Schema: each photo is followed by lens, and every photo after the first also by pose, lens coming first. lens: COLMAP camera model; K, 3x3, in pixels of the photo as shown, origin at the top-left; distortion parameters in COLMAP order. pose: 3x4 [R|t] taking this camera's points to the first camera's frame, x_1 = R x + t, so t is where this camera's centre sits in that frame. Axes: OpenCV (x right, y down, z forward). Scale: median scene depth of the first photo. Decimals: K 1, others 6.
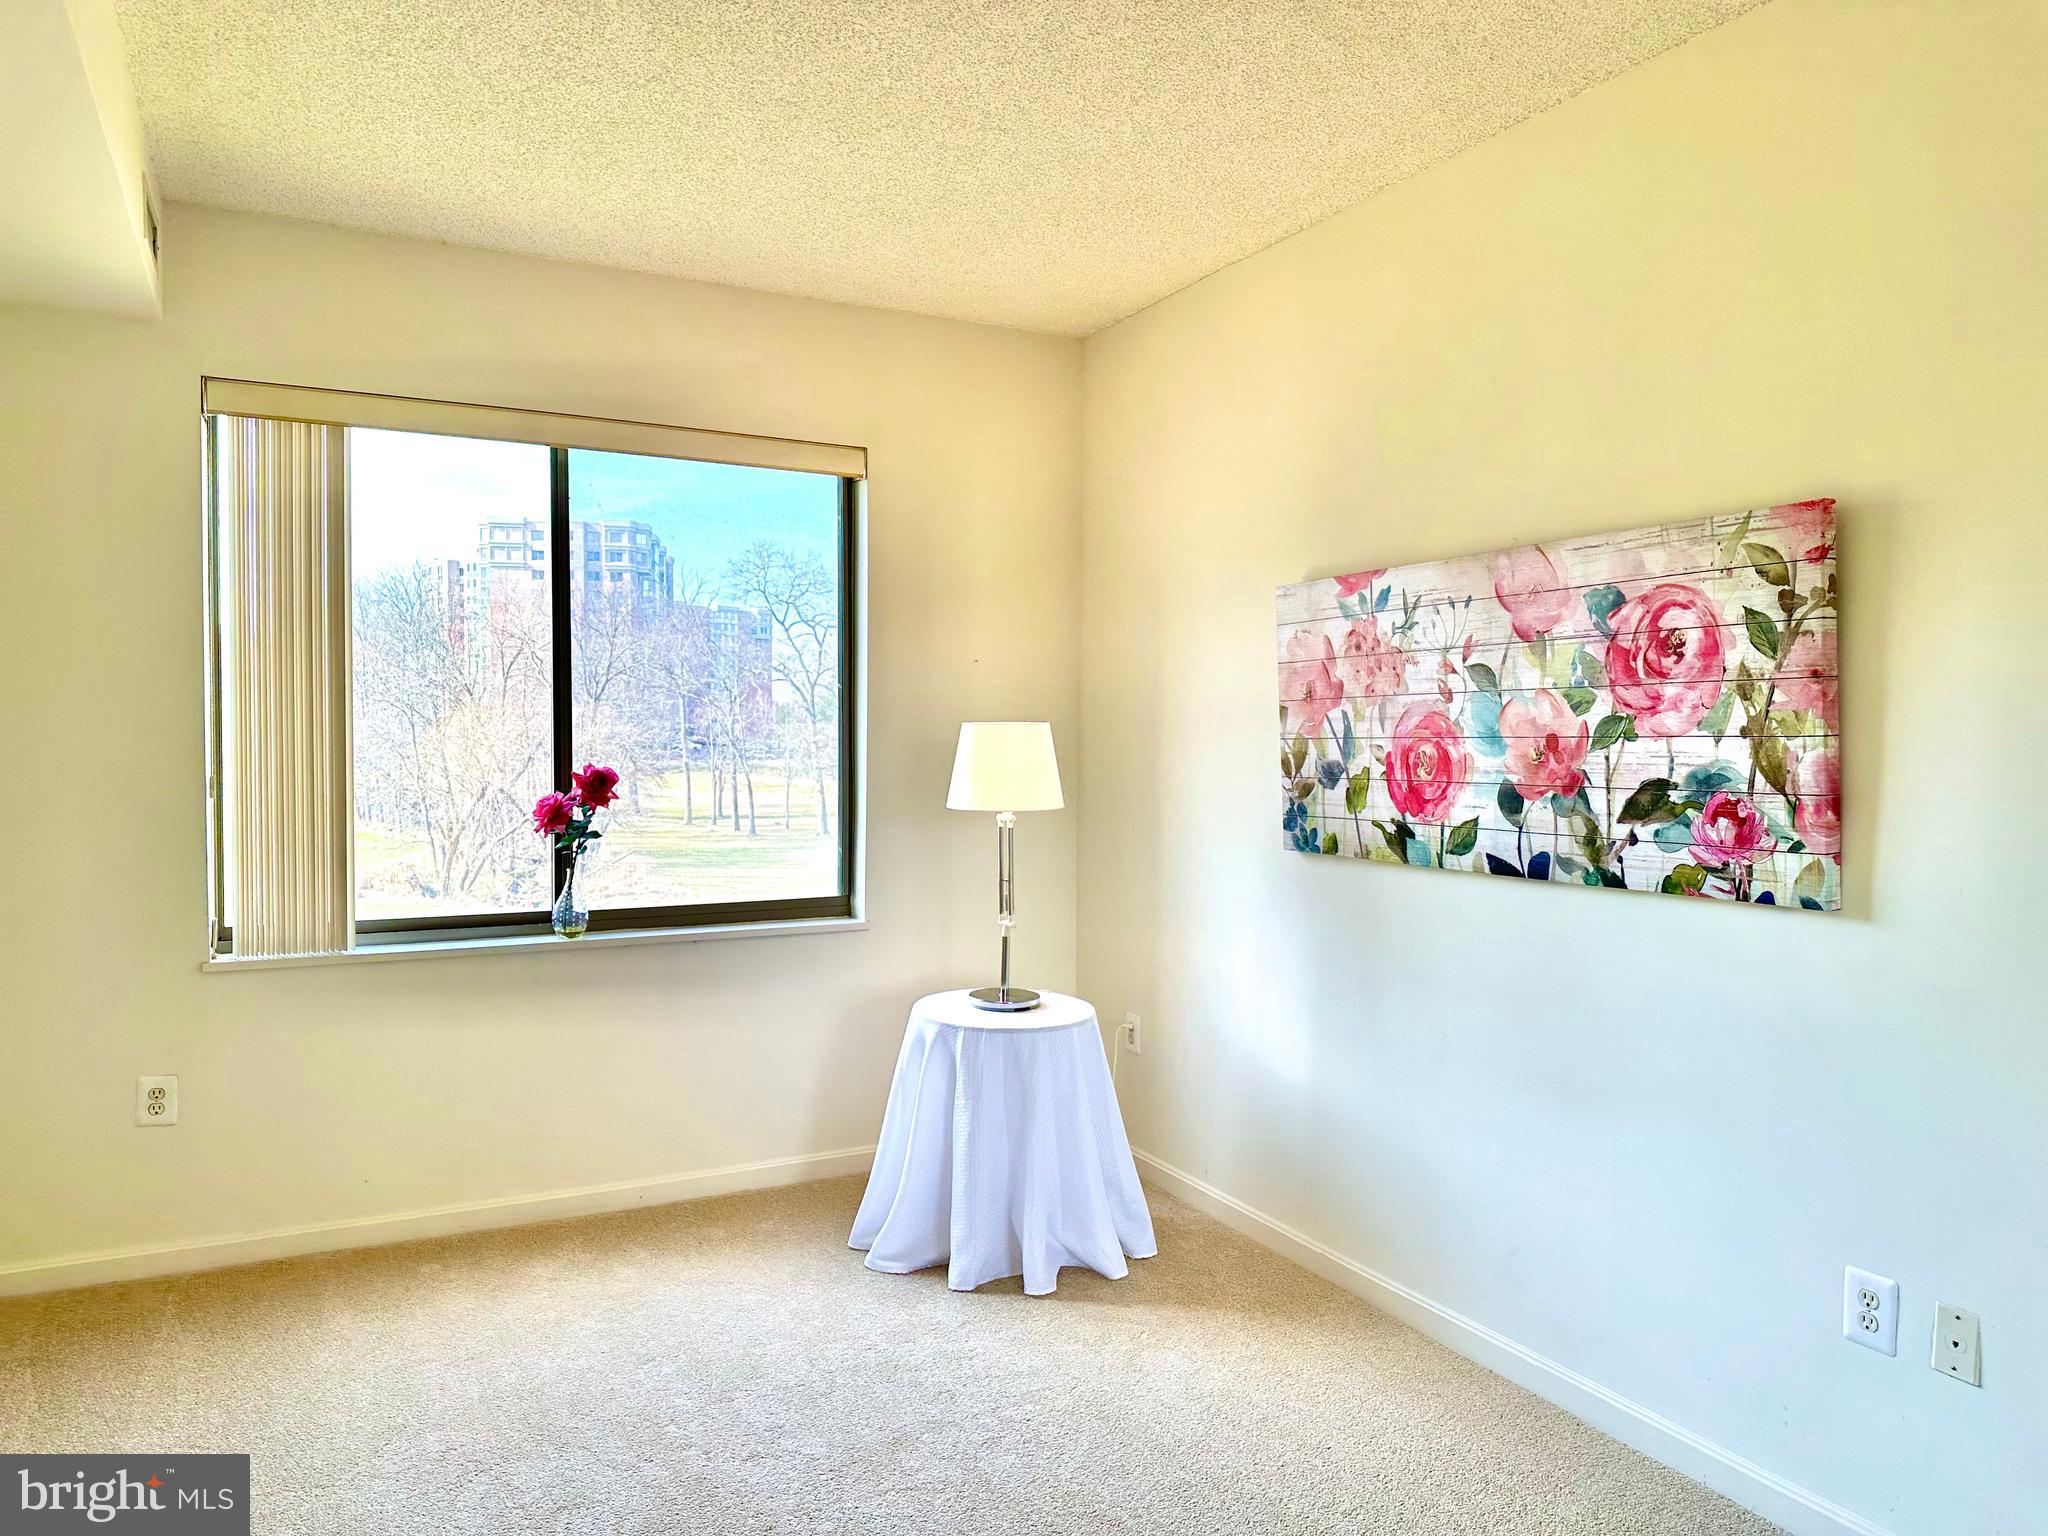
lens RADIAL K [[1433.7, 0, 1035.0], [0, 1433.7, 730.6], [0, 0, 1]] dist [0.067406, -0.080048]
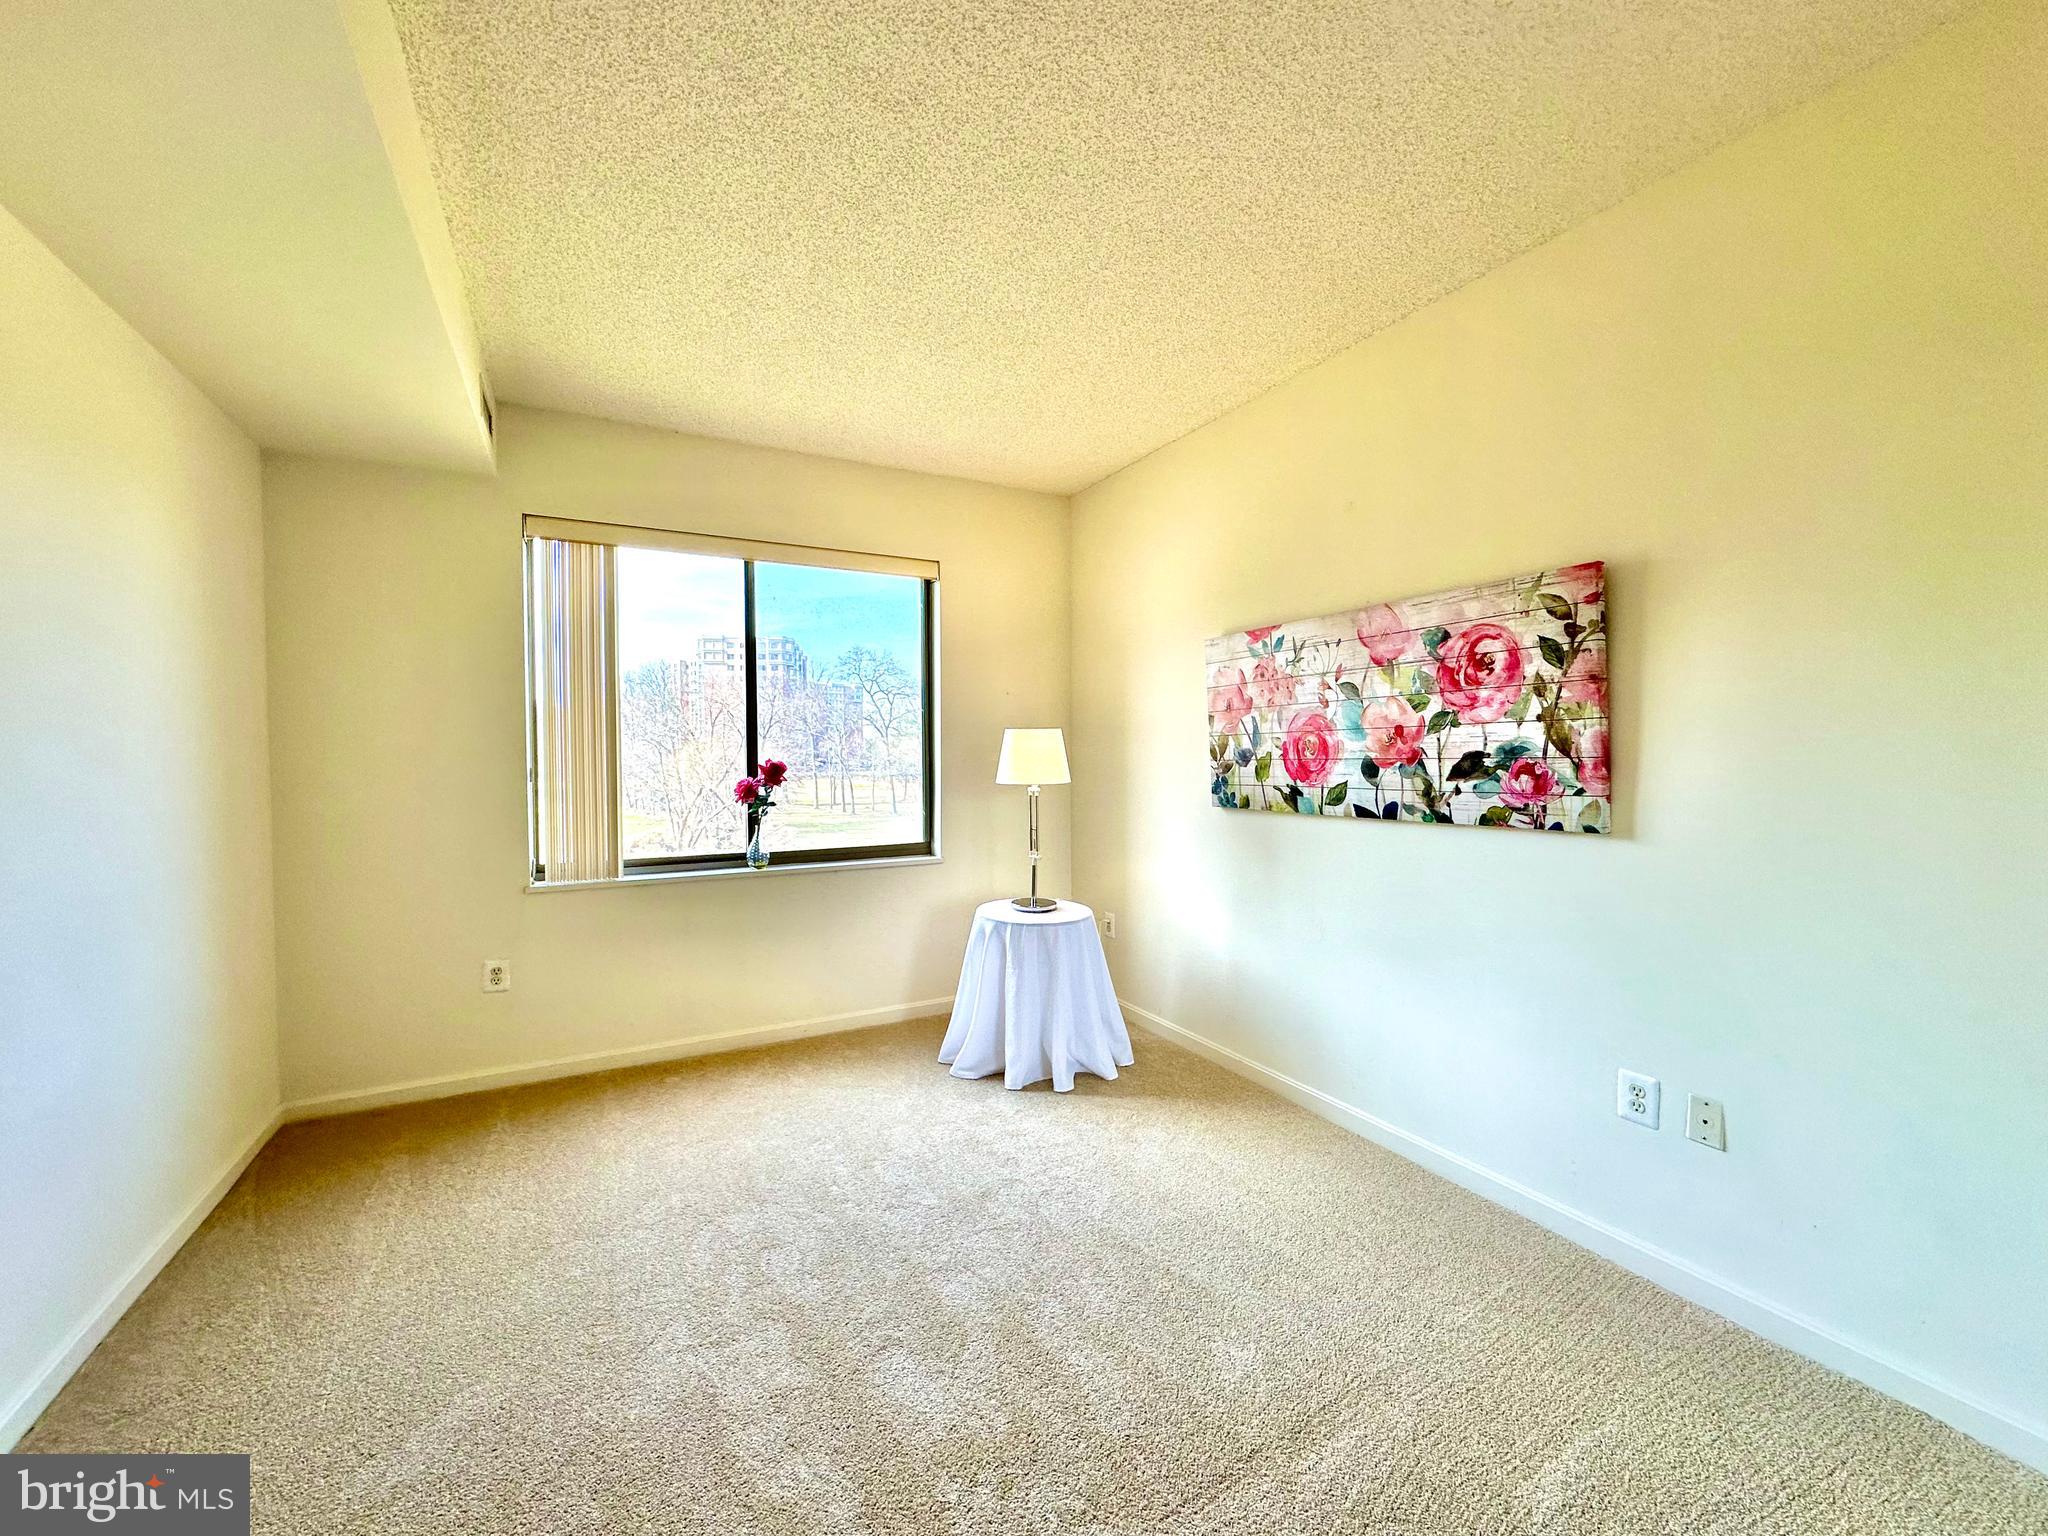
lens RADIAL K [[816.7, 0, 1029.7], [0, 816.7, 745.5], [0, 0, 1]] dist [-0.004206, 0.000503]
pose [[0.999732, -0.012084, 0.019754, -0.045603], [0.012267, 0.999883, -0.009143, 0.022450], [-0.019641, 0.009383, 0.999763, 0.111077]]
